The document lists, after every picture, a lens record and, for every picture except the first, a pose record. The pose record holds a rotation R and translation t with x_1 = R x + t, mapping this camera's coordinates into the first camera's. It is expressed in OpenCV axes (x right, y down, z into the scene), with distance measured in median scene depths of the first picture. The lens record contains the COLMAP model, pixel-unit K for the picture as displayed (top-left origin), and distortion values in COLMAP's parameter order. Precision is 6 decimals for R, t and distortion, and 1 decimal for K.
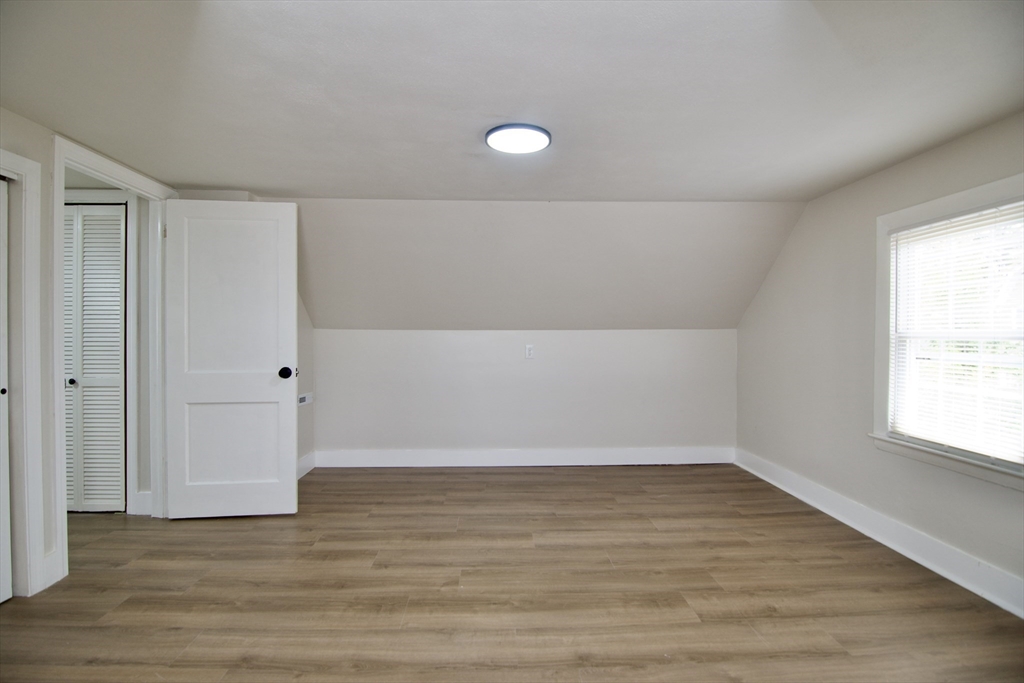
lens RADIAL K [[494.4, 0, 511.6], [0, 494.4, 338.2], [0, 0, 1]] dist [-0.001196, -0.012088]
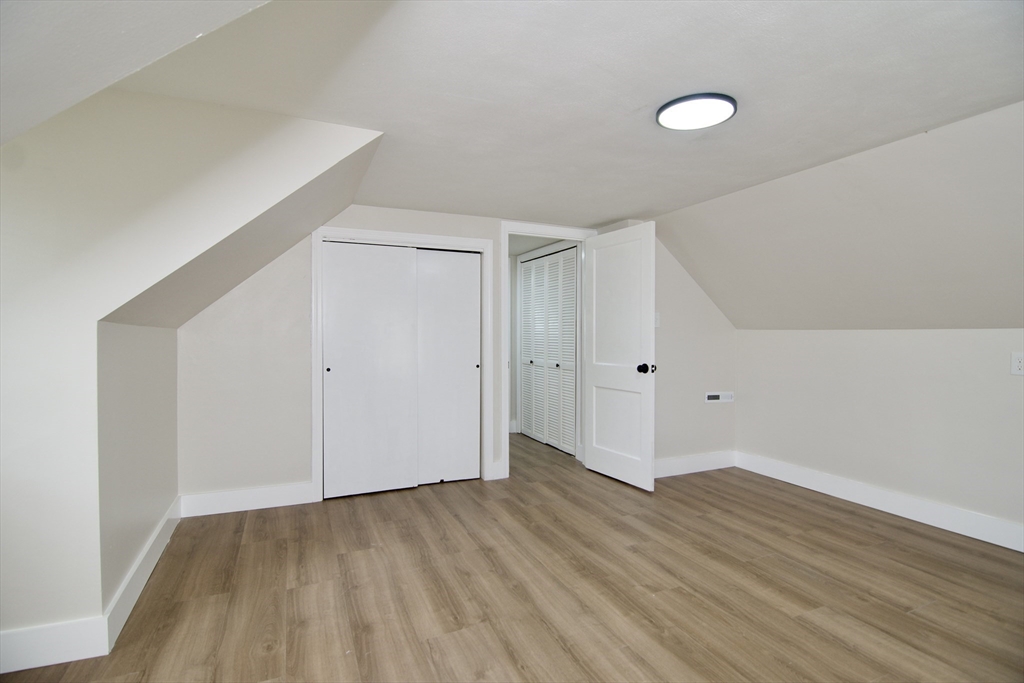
lens RADIAL K [[494.4, 0, 511.6], [0, 494.4, 338.2], [0, 0, 1]] dist [-0.001196, -0.012088]
pose [[0.371000, 0.006885, -0.928608, 0.594801], [-0.004782, 0.999973, 0.005503, -0.007759], [0.928621, 0.002399, 0.371023, 0.320438]]
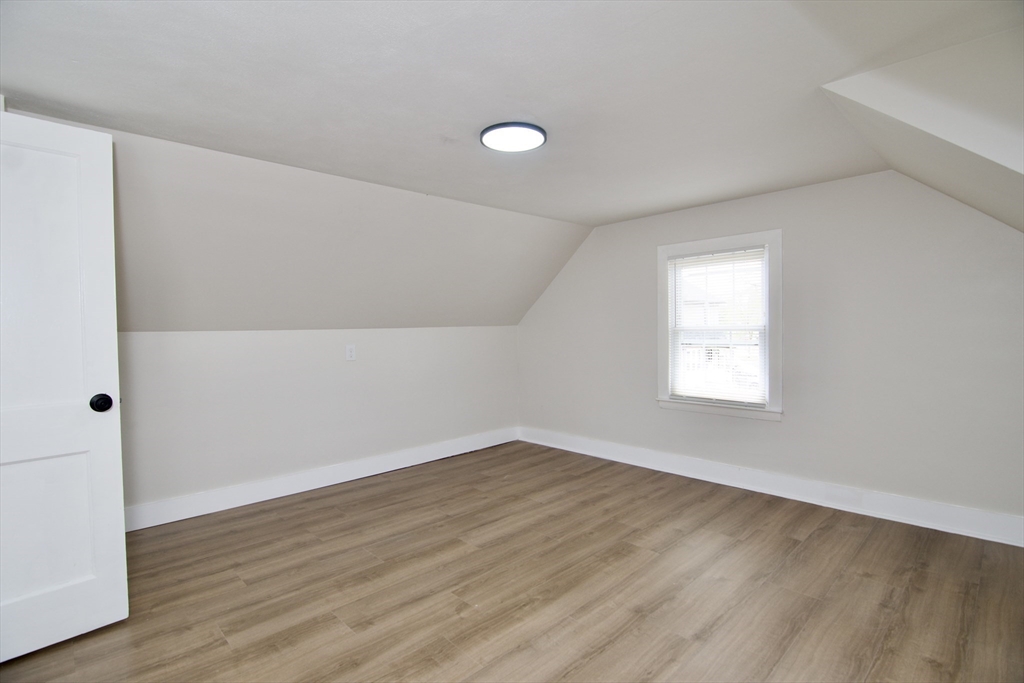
lens RADIAL K [[494.4, 0, 511.6], [0, 494.4, 338.2], [0, 0, 1]] dist [-0.001196, -0.012088]
pose [[0.747950, -0.027074, 0.663202, -0.558518], [0.021877, 0.999630, 0.016135, -0.012427], [-0.663394, 0.002441, 0.748266, 0.219310]]
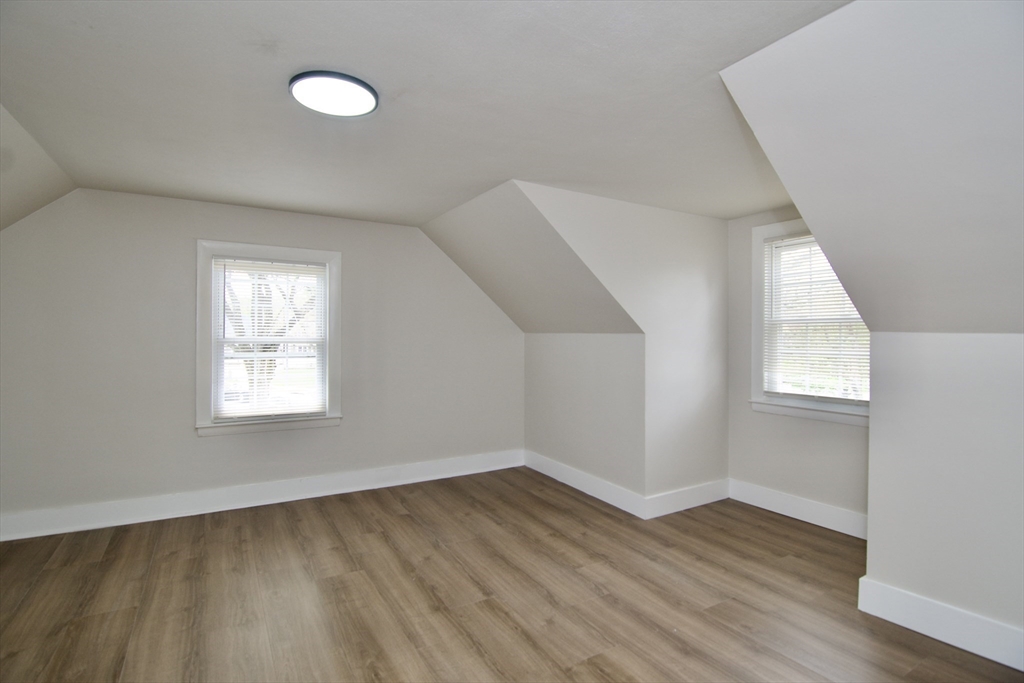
lens RADIAL K [[500.6, 0, 512.0], [0, 500.6, 341.5], [0, 0, 1]] dist [-0.001662, -0.011055]
pose [[-0.478022, -0.010803, 0.878281, -0.688518], [-0.000824, 0.999929, 0.011851, -0.019178], [-0.878347, 0.004942, -0.477997, 0.957496]]
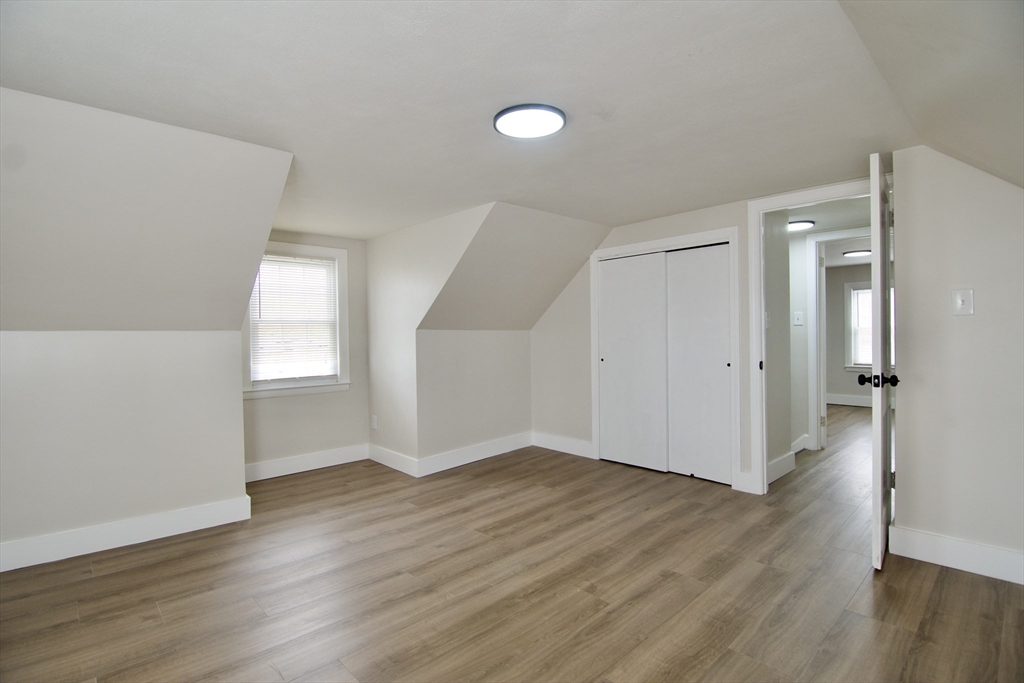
lens RADIAL K [[494.4, 0, 511.6], [0, 494.4, 338.2], [0, 0, 1]] dist [-0.001196, -0.012088]
pose [[-0.755232, 0.015383, -0.655278, 0.544565], [0.010380, 0.999880, 0.011509, -0.011820], [0.655376, 0.001890, -0.755301, 1.412159]]
